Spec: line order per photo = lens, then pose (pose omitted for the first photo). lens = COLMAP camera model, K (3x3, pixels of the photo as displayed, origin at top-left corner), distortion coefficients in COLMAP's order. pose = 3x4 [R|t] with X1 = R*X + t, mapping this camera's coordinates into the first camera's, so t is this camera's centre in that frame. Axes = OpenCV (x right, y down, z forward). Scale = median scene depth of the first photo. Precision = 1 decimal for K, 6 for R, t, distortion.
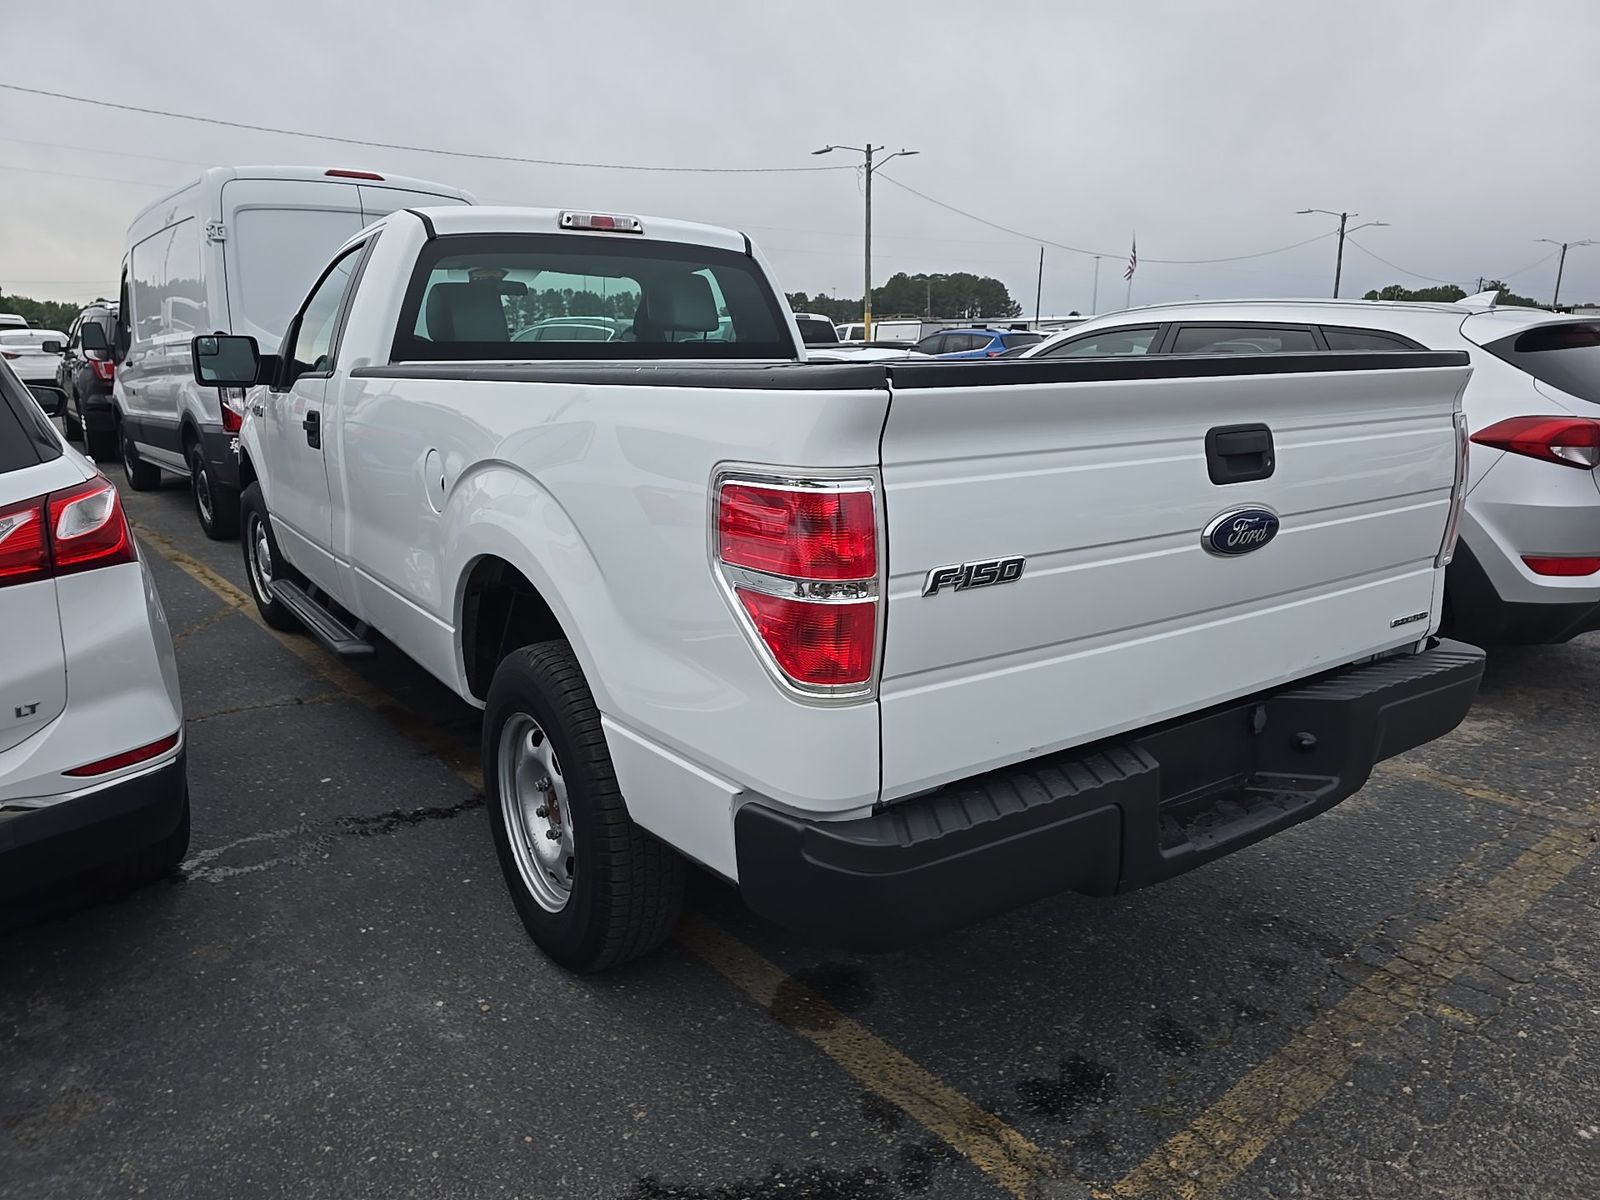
lens RADIAL K [[1069.9, 0, 800.8], [0, 1069.9, 614.8], [0, 0, 1]] dist [0.057096, -0.050209]
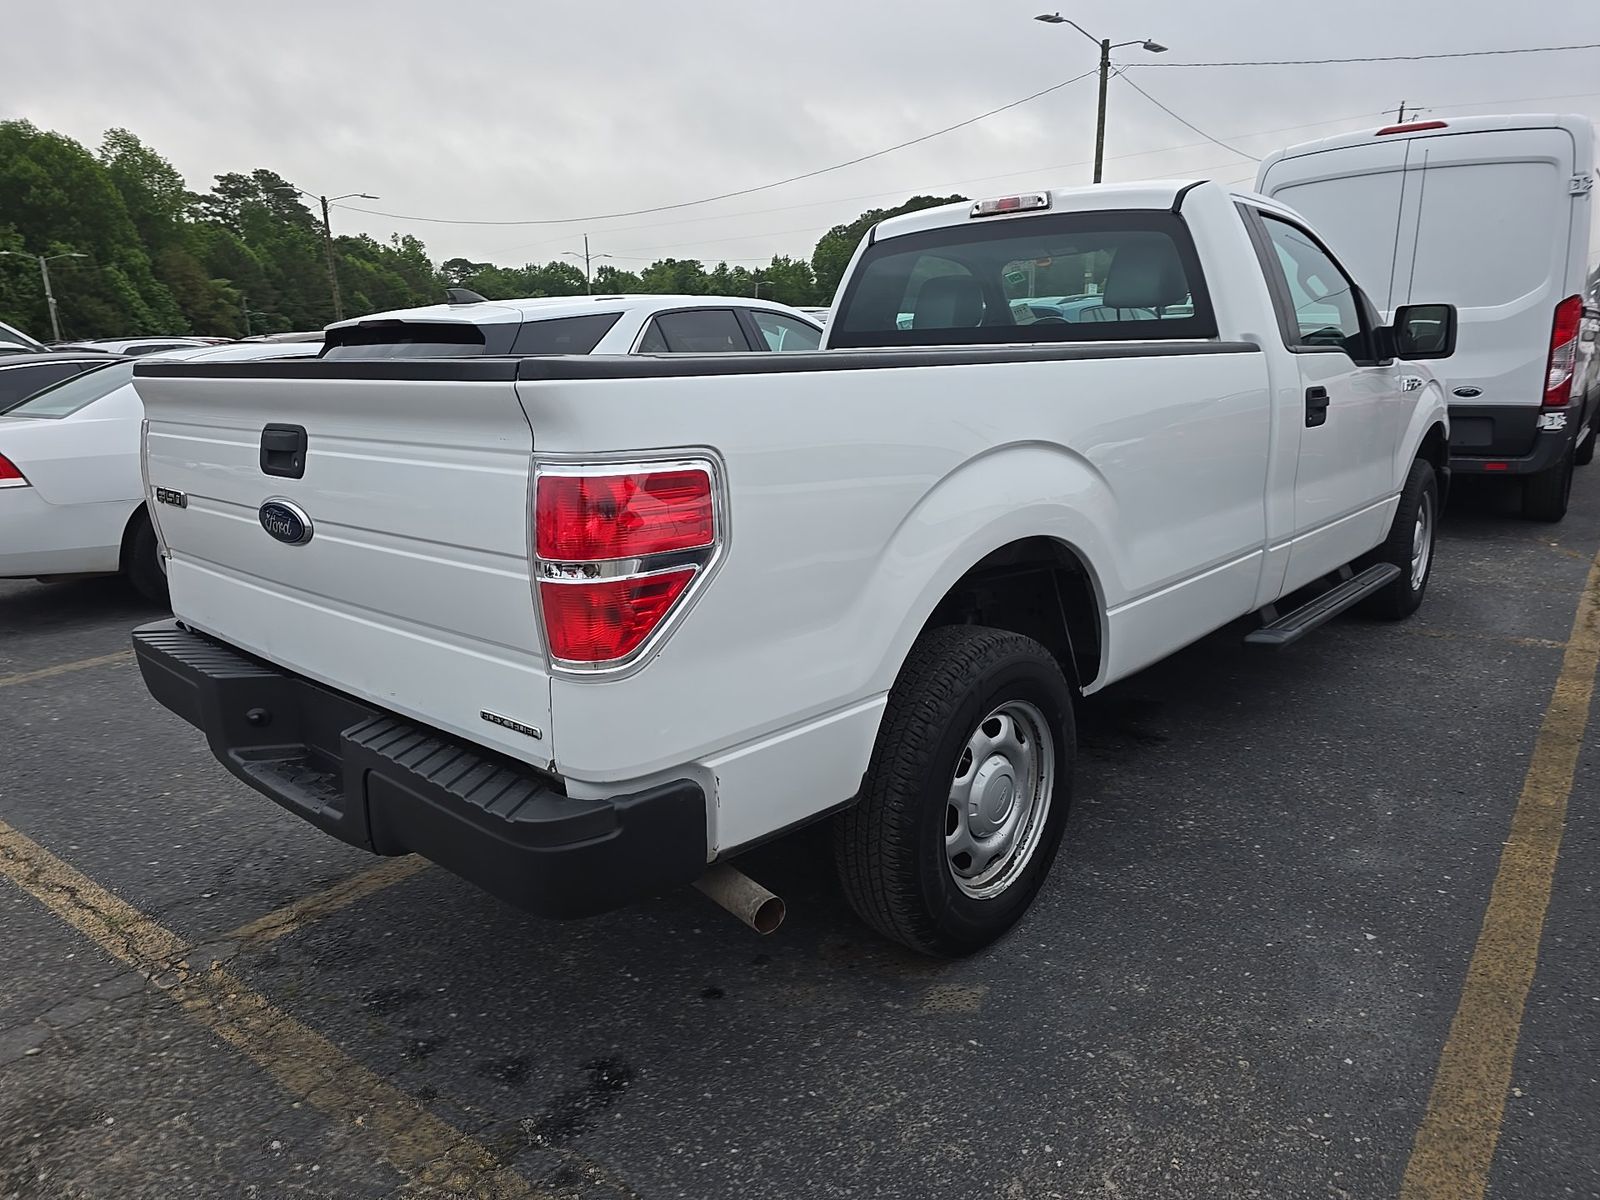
lens RADIAL K [[1069.9, 0, 796.5], [0, 1069.9, 597.1], [0, 0, 1]] dist [0.057096, -0.050209]
pose [[0.221334, 0.227175, -0.948369, 1.418662], [-0.208221, 0.961071, 0.181622, -0.279051], [0.952709, 0.157272, 0.260020, 1.093714]]
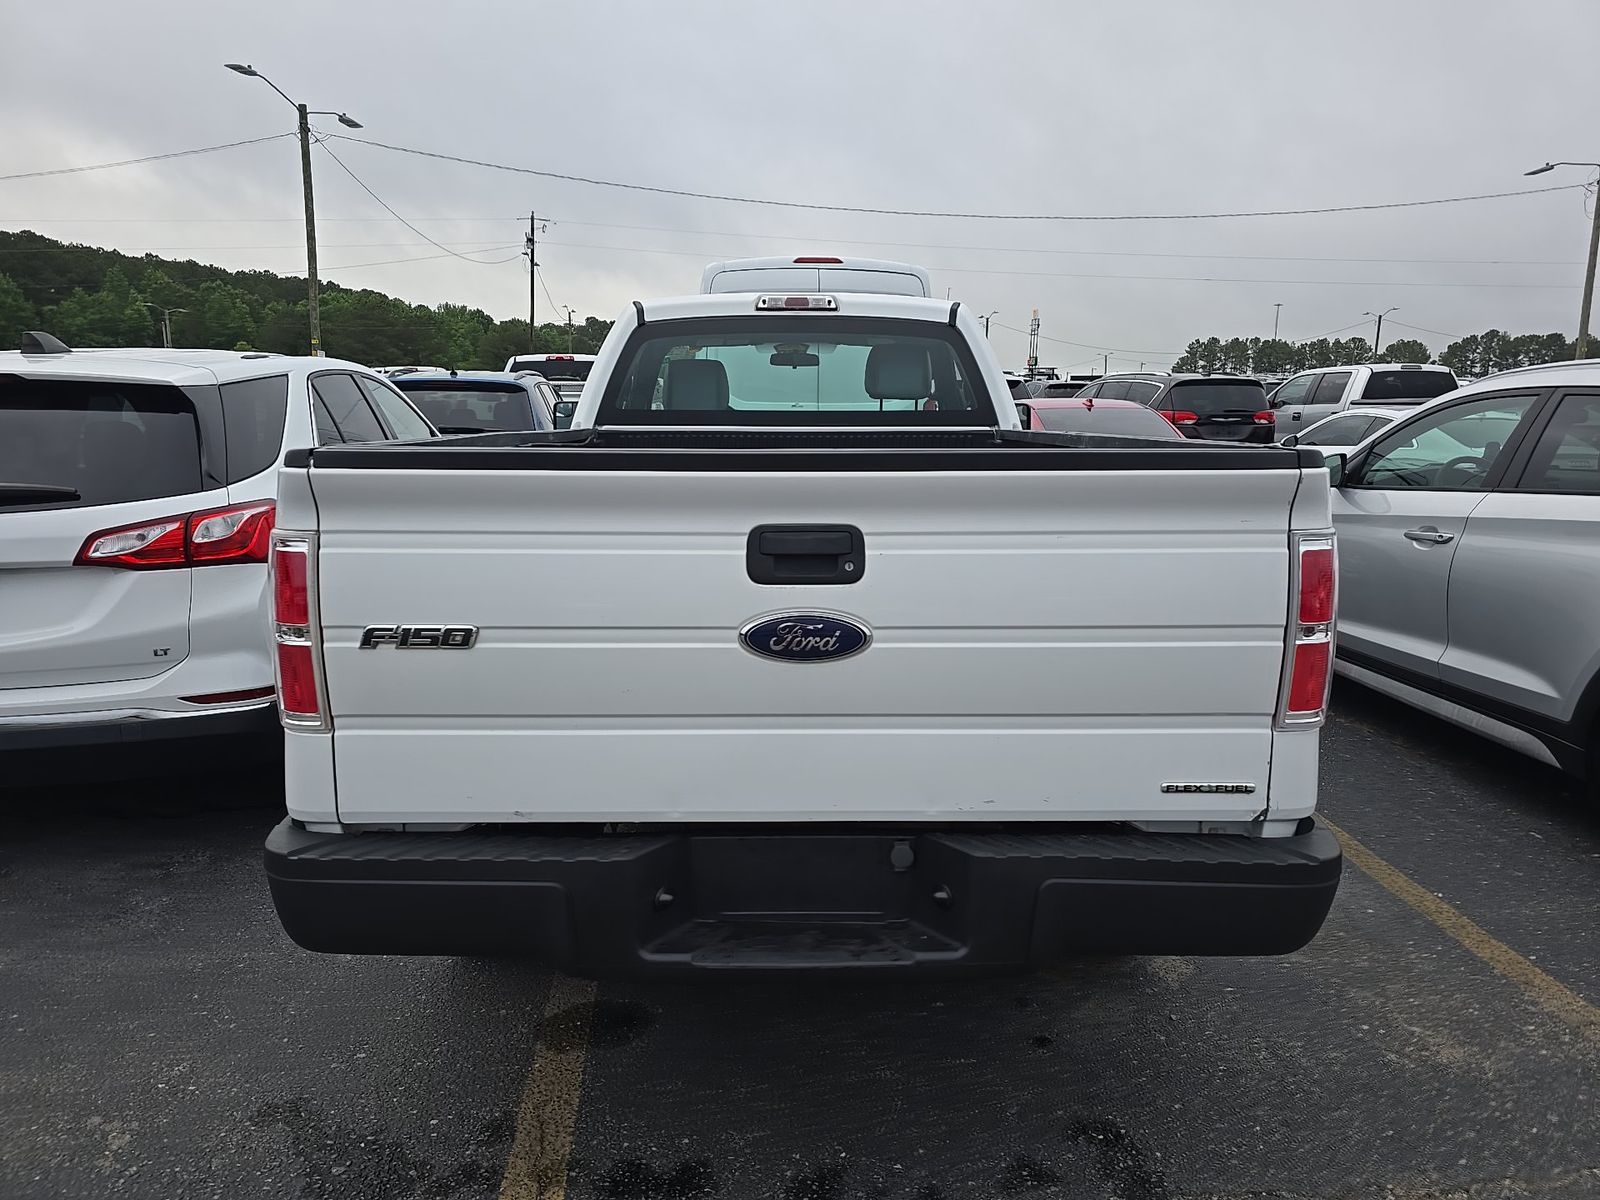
lens RADIAL K [[1069.9, 0, 799.5], [0, 1069.9, 607.7], [0, 0, 1]] dist [0.057096, -0.050209]
pose [[0.826719, 0.114790, -0.550780, 0.813744], [-0.143119, 0.989668, -0.008562, -0.084426], [0.544107, 0.085905, 0.834607, 0.205320]]
